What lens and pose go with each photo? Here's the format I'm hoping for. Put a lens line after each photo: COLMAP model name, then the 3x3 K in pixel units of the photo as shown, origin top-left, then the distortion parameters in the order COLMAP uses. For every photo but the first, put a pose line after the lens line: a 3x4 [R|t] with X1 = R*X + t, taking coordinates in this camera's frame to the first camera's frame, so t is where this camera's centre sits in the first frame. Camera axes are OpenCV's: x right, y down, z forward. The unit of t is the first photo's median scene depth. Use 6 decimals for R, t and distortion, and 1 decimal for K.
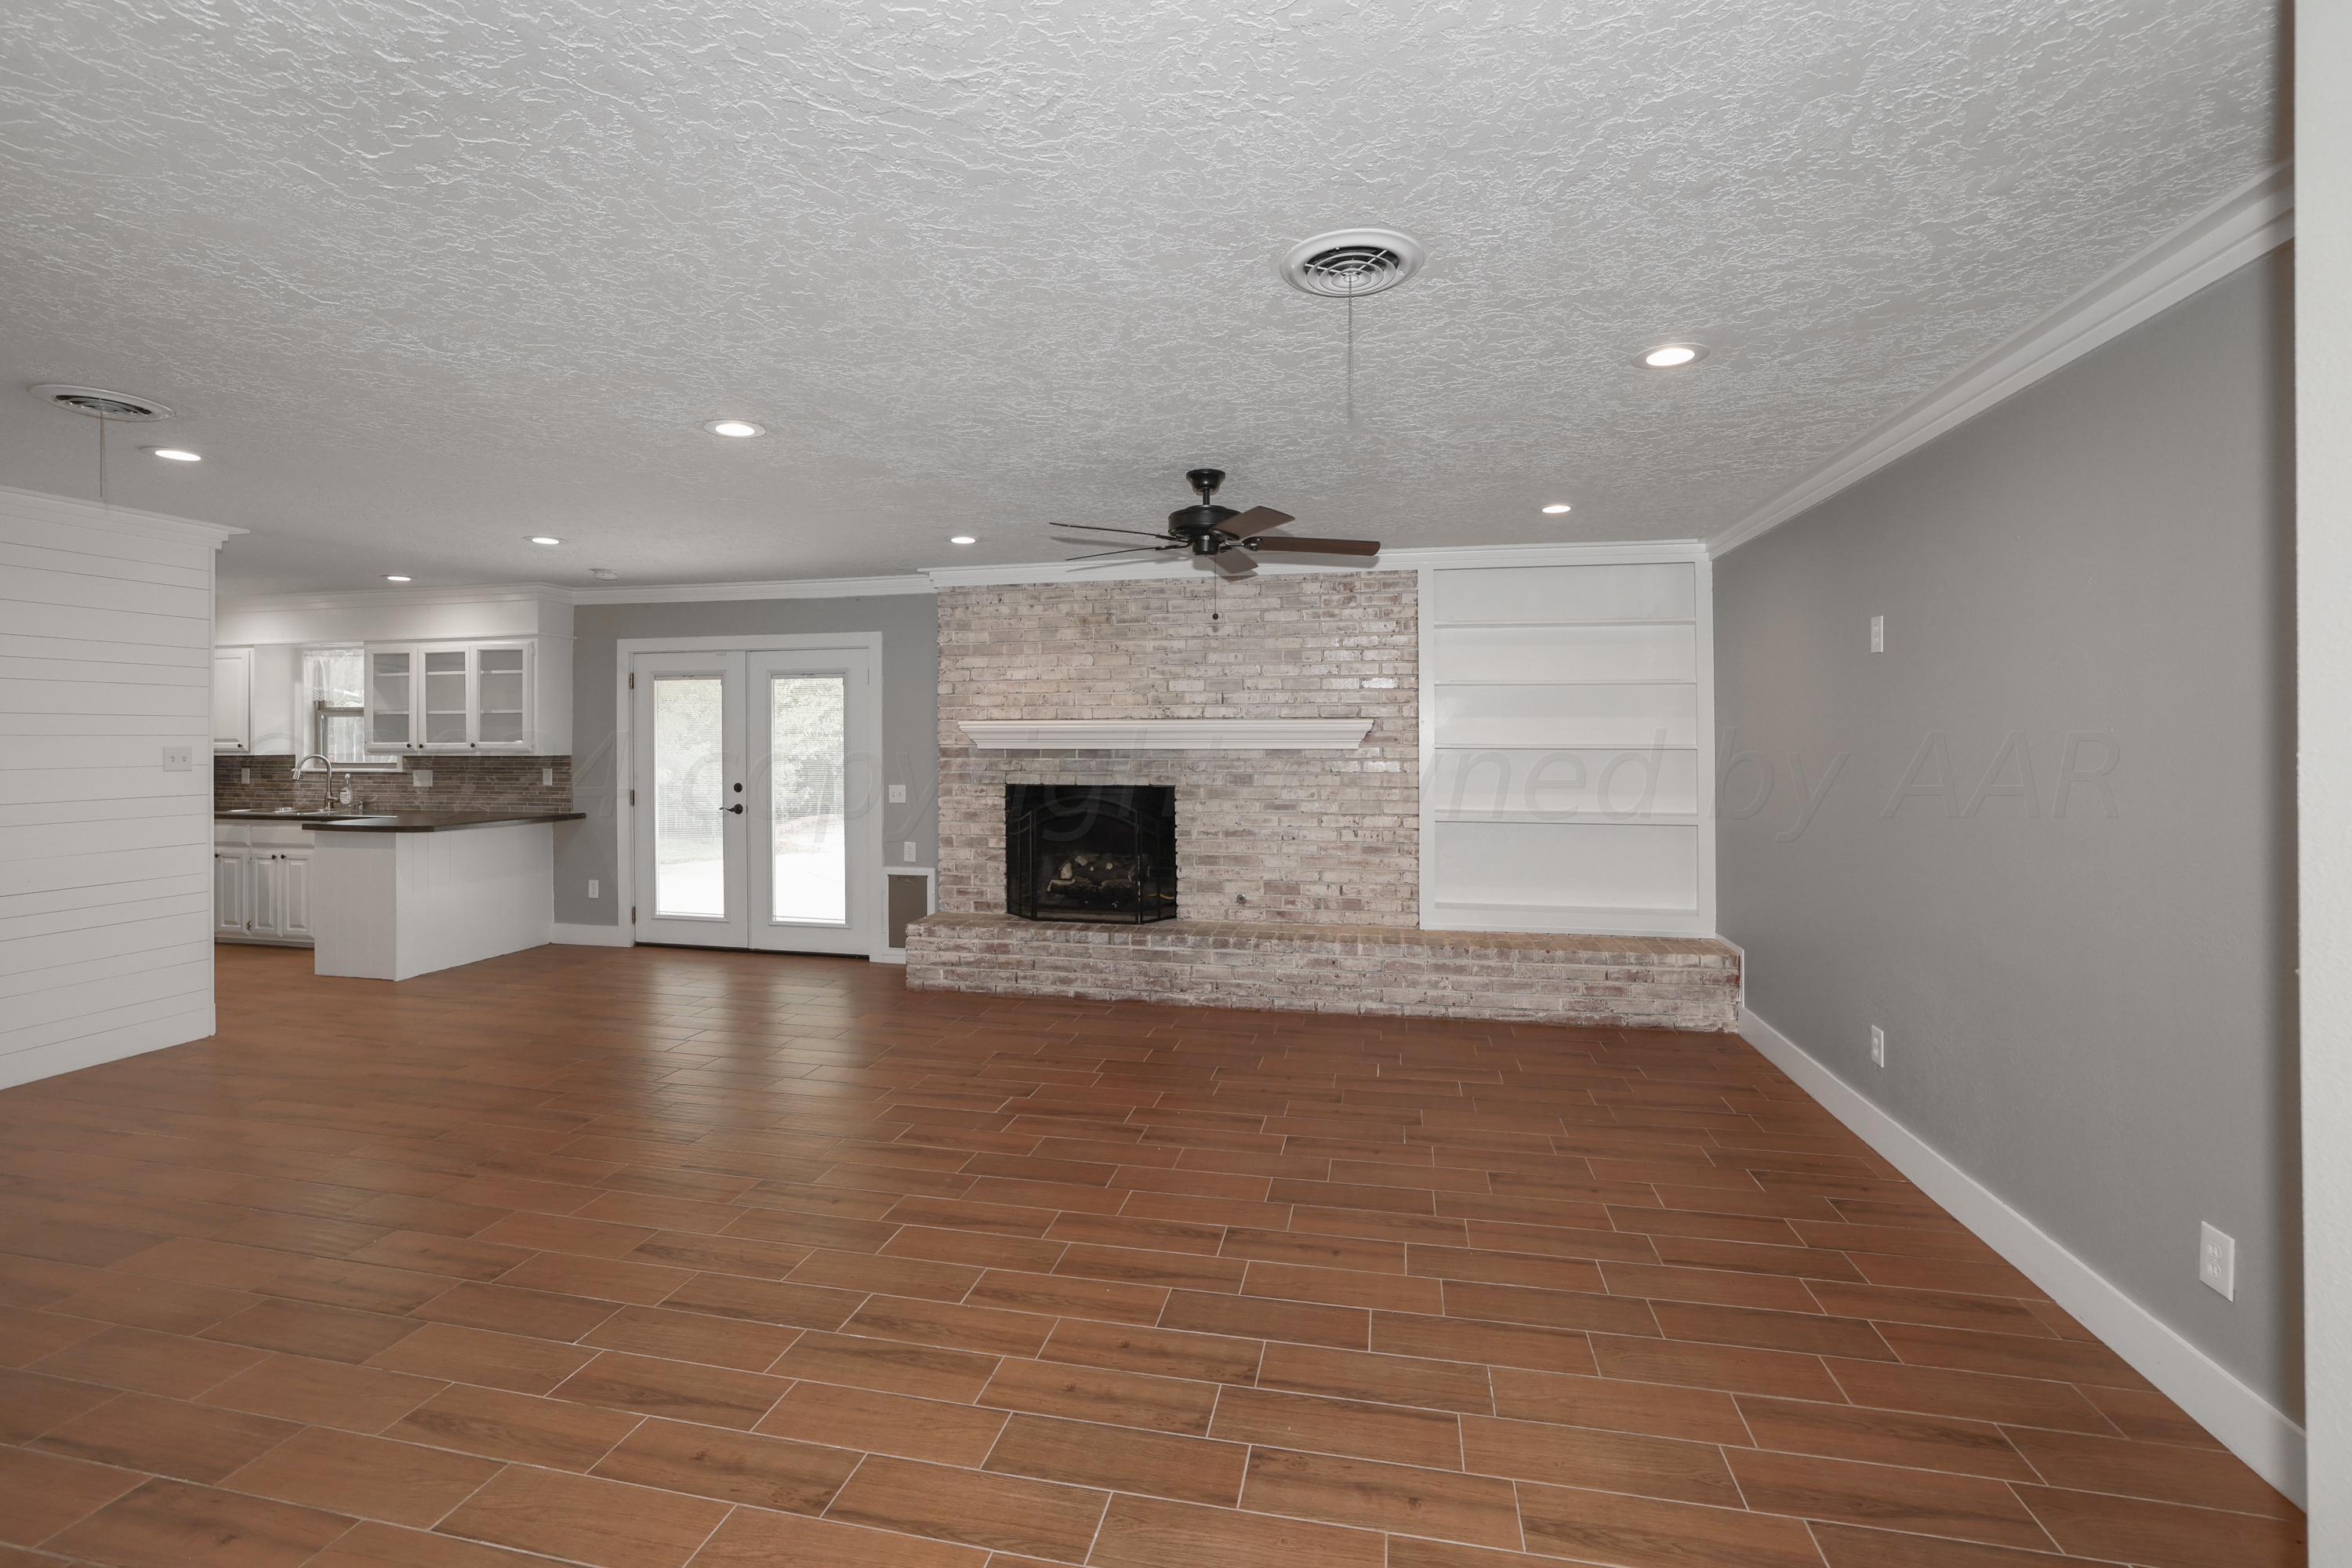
lens RADIAL K [[1053.1, 0, 1177.7], [0, 1053.1, 741.2], [0, 0, 1]] dist [-0.028949, 0.000423]
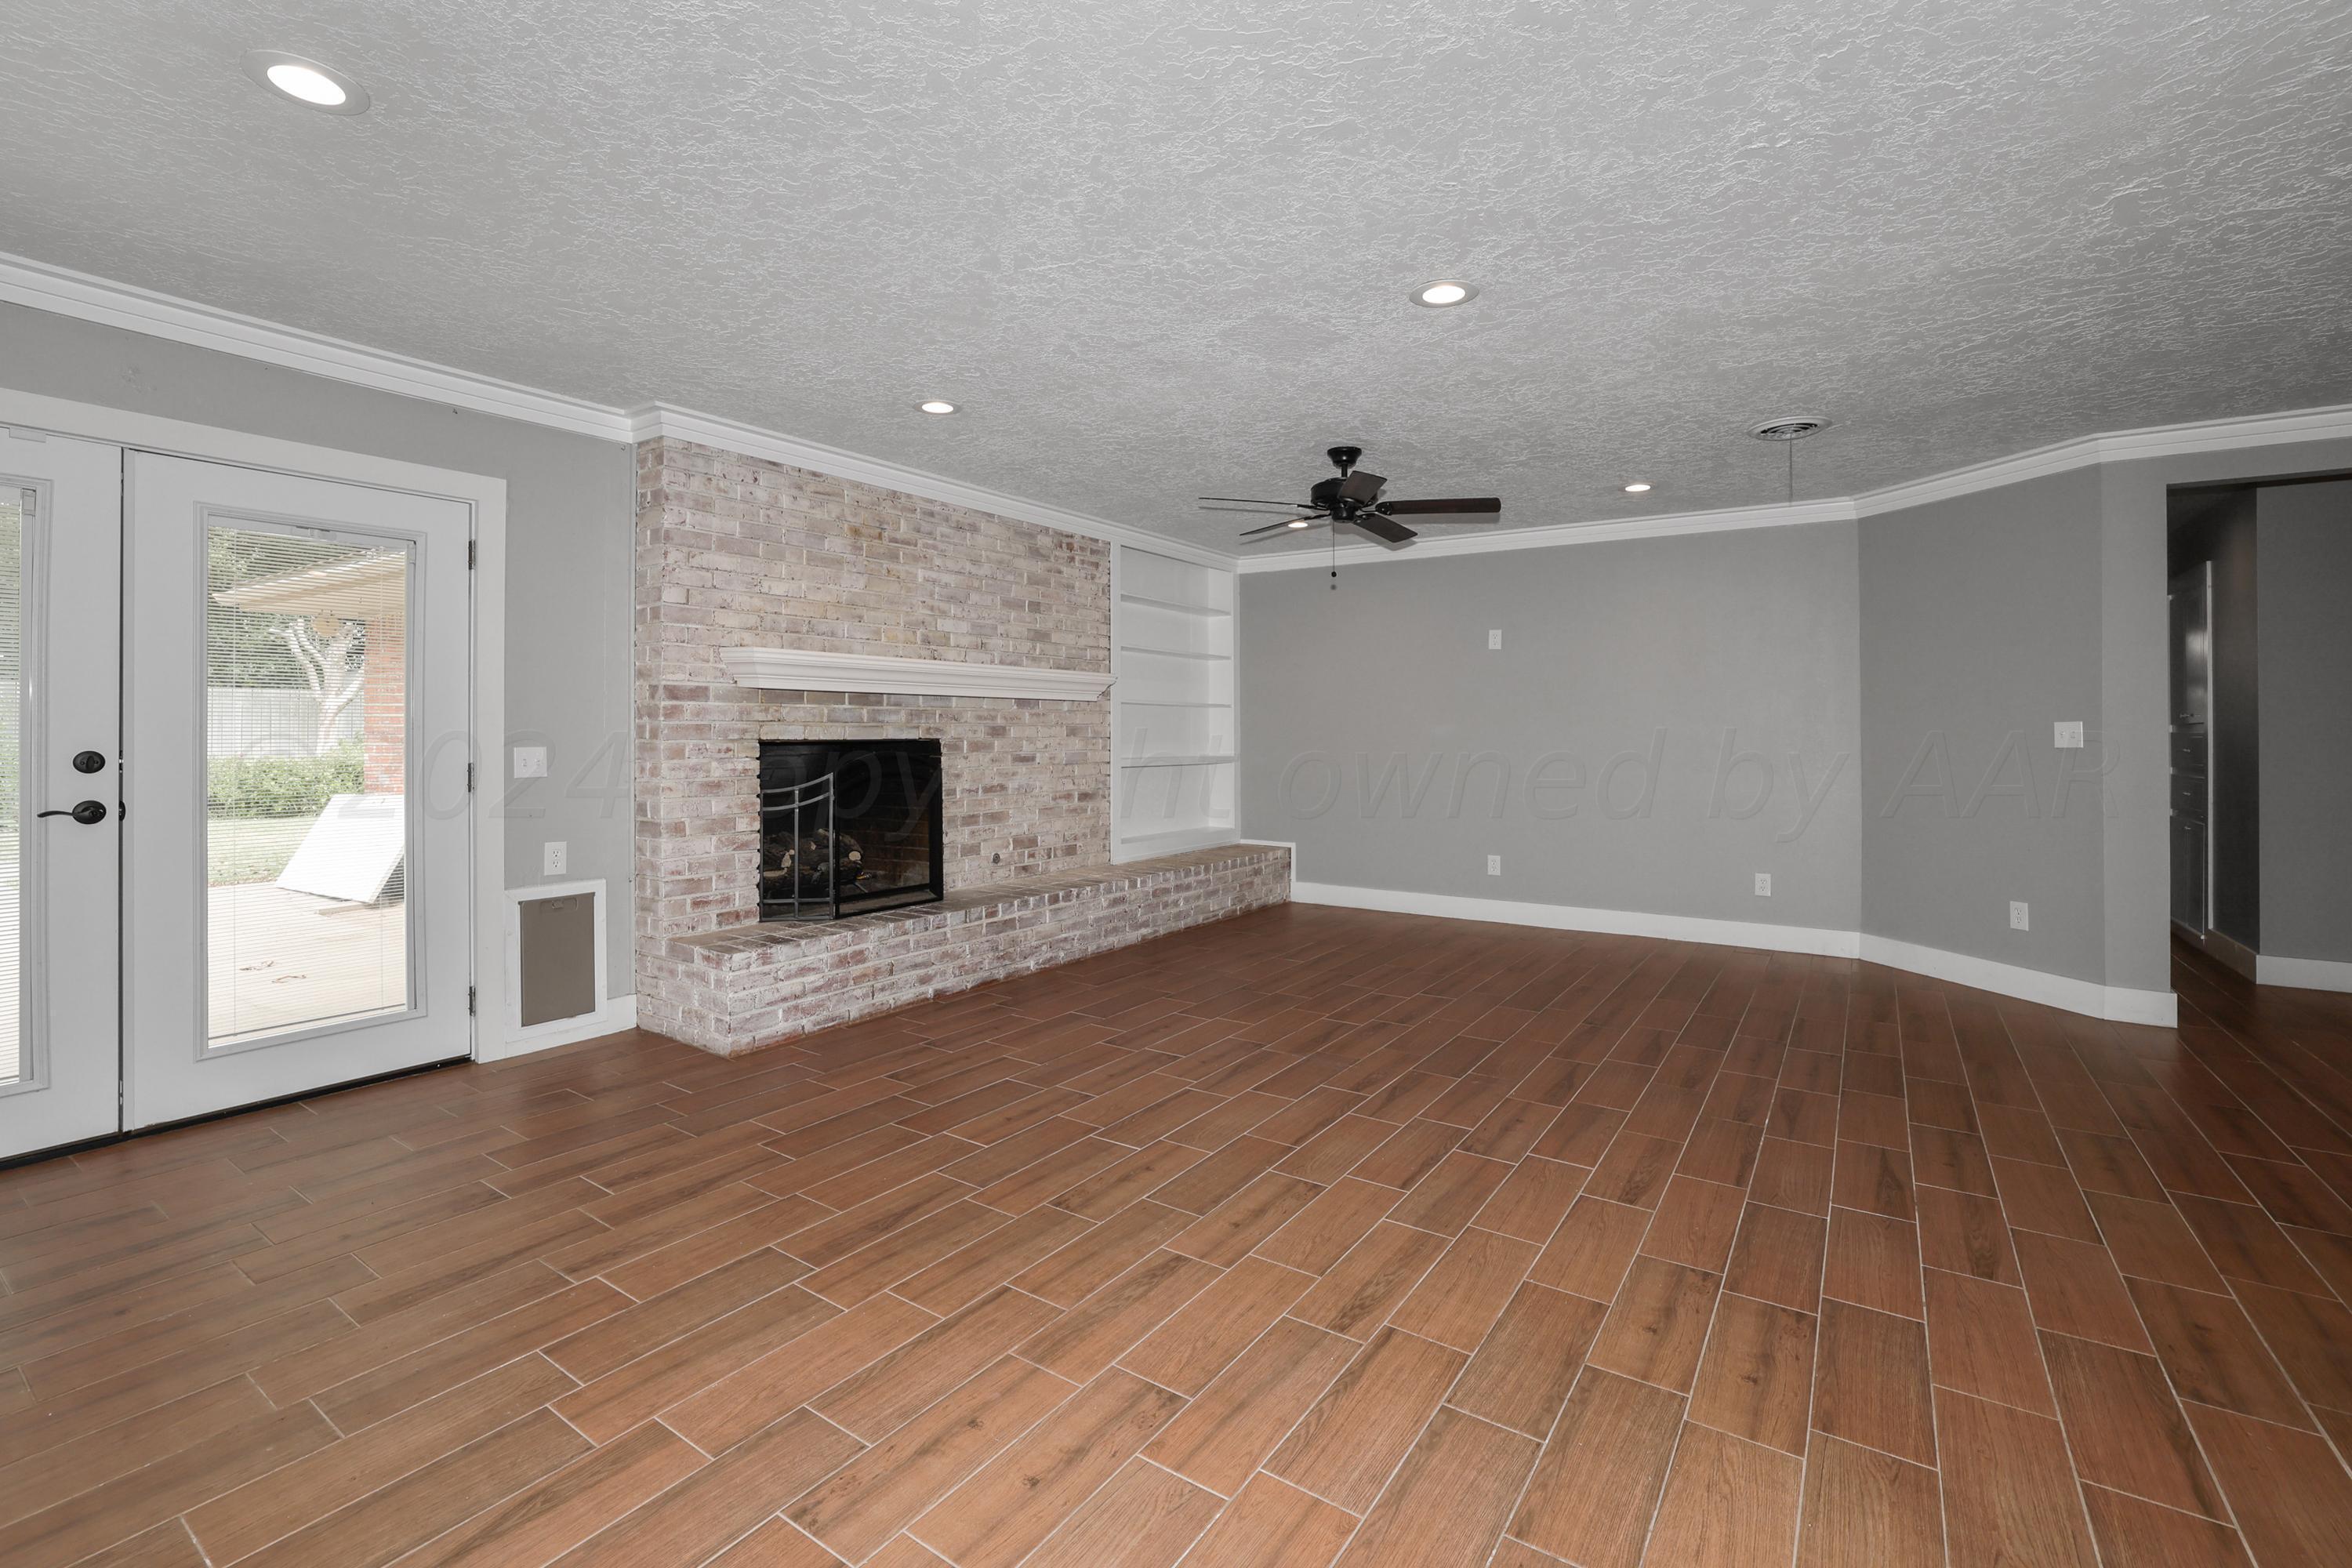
lens RADIAL K [[1045.8, 0, 1171.1], [0, 1045.8, 726.3], [0, 0, 1]] dist [-0.026624, 0.000288]
pose [[0.378464, 0.005303, 0.925601, -0.744189], [-0.002187, 0.999986, -0.004835, 0.036129], [-0.925613, -0.000194, 0.378470, 0.502005]]
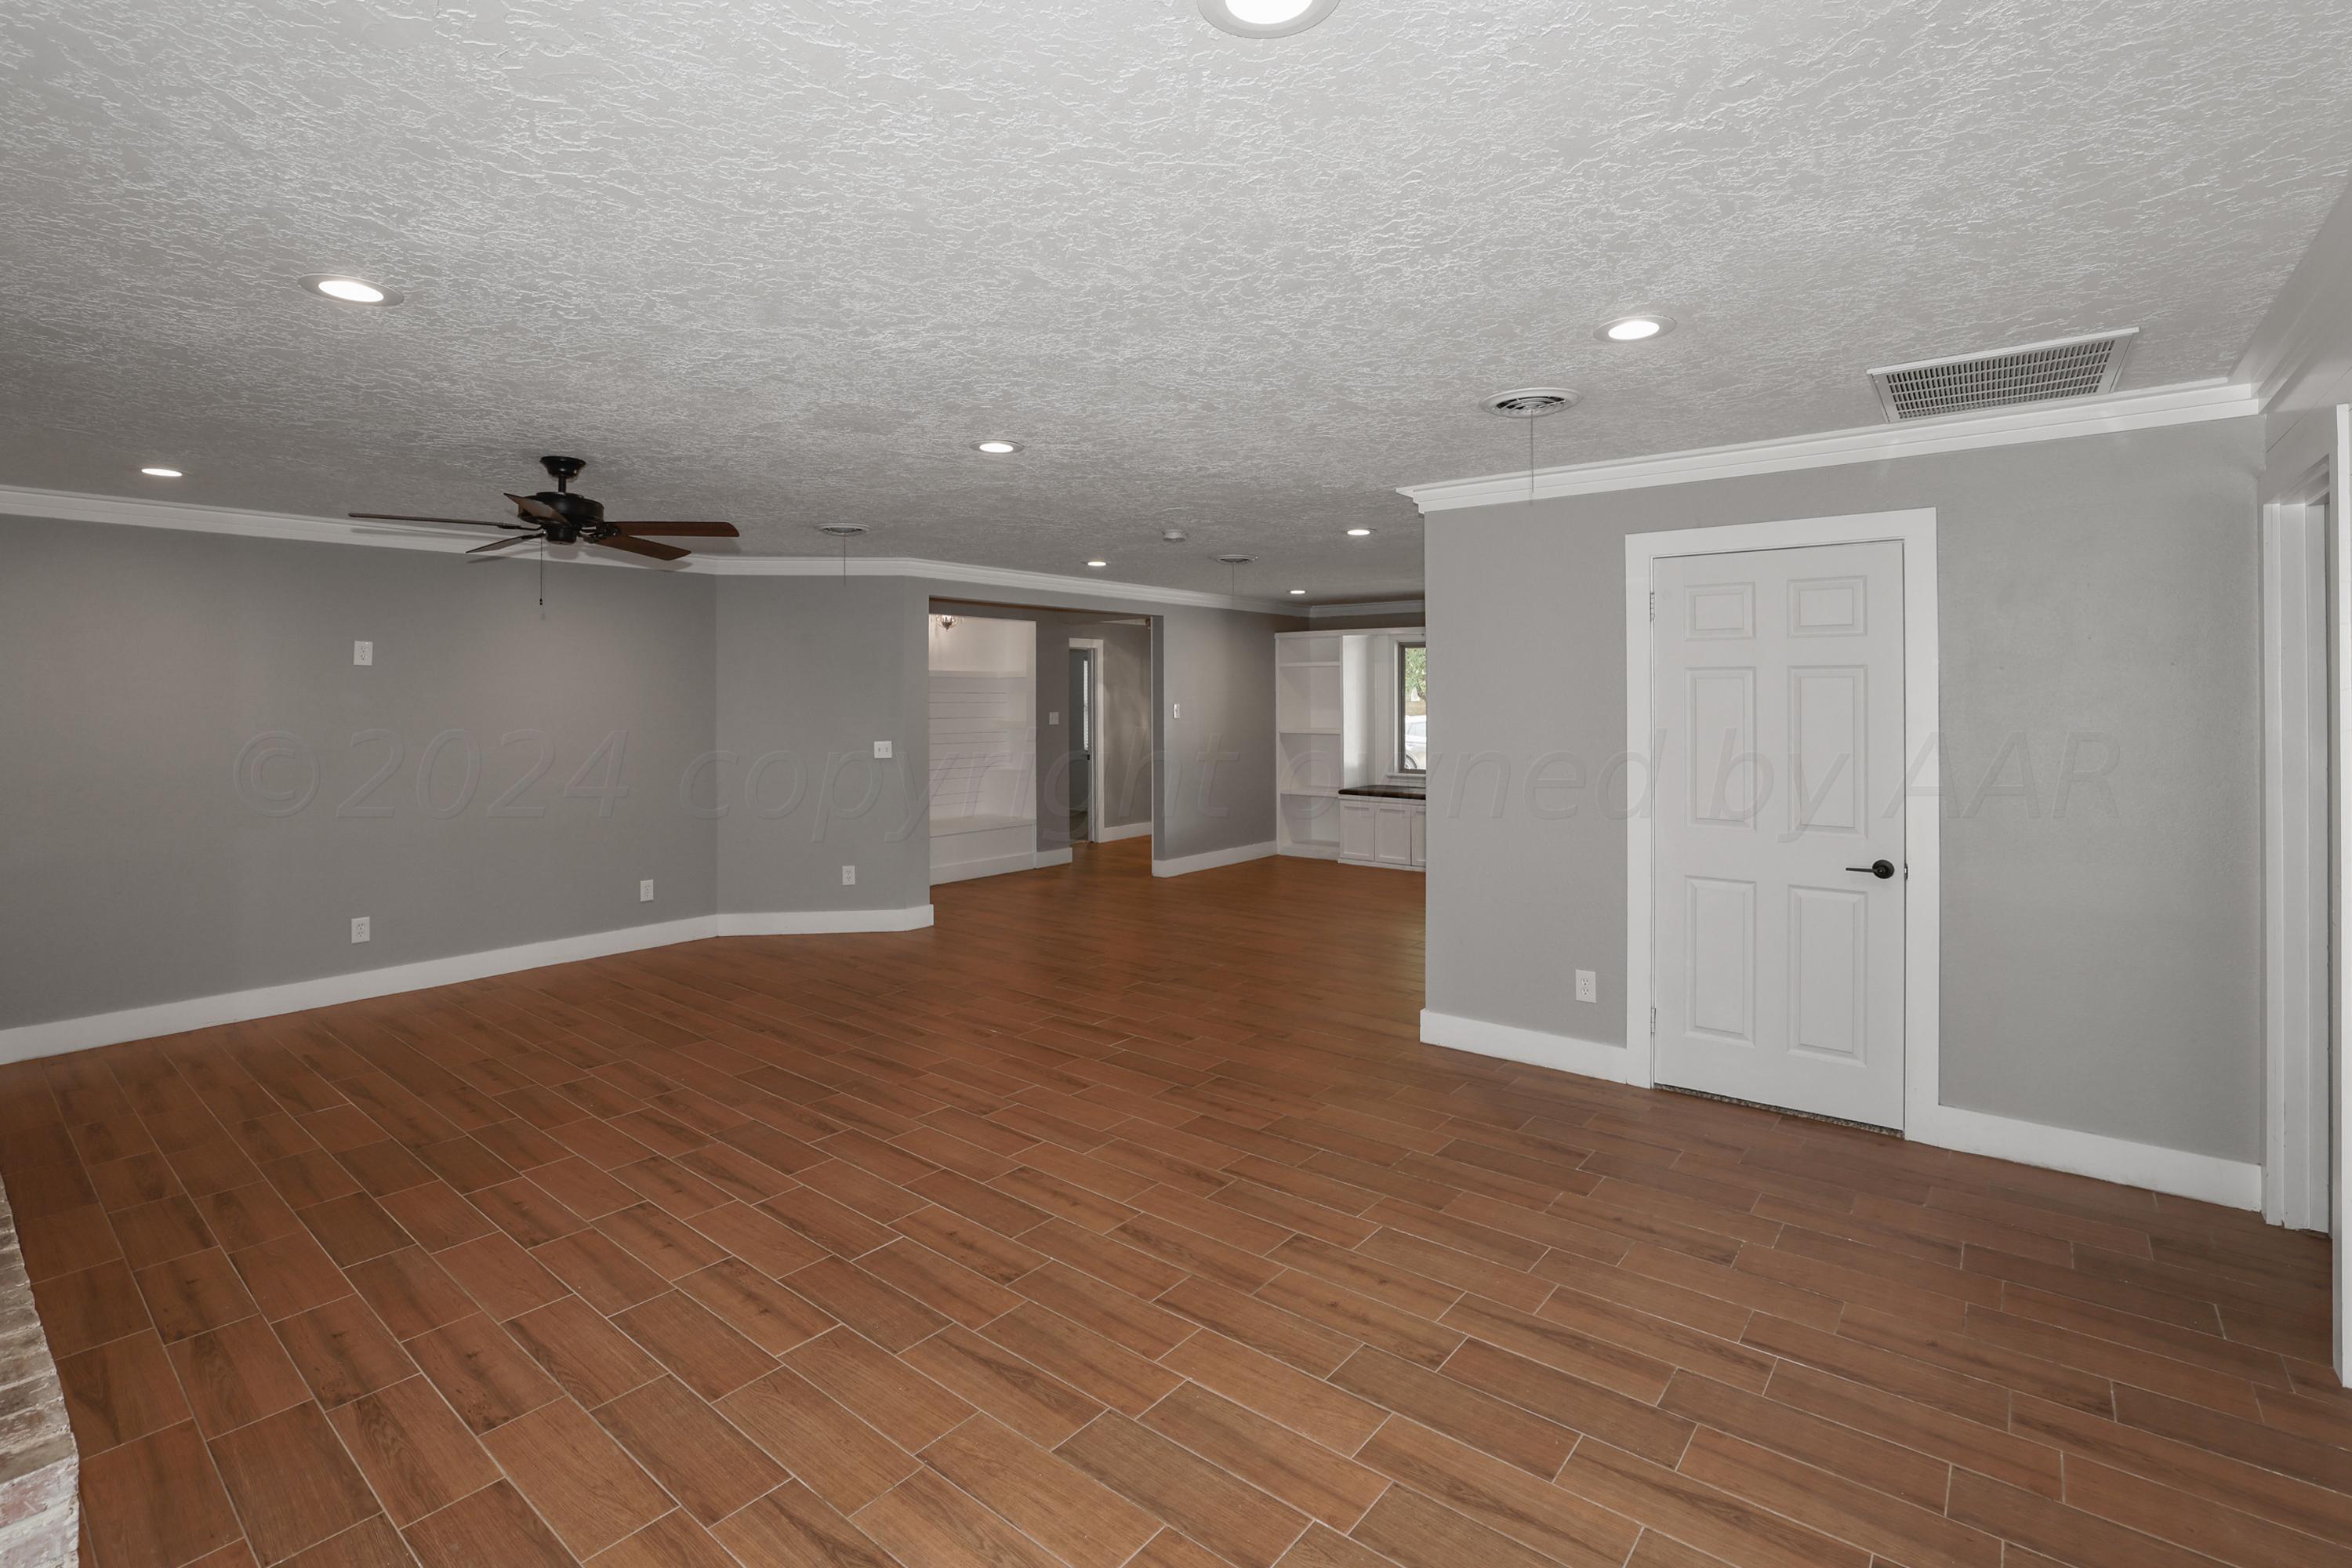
lens RADIAL K [[1053.1, 0, 1177.7], [0, 1053.1, 741.2], [0, 0, 1]] dist [-0.028949, 0.000423]
pose [[-0.895504, -0.018512, 0.444669, -0.622118], [-0.005146, 0.999498, 0.031246, -0.017439], [-0.445025, 0.025692, -0.895150, 1.090823]]
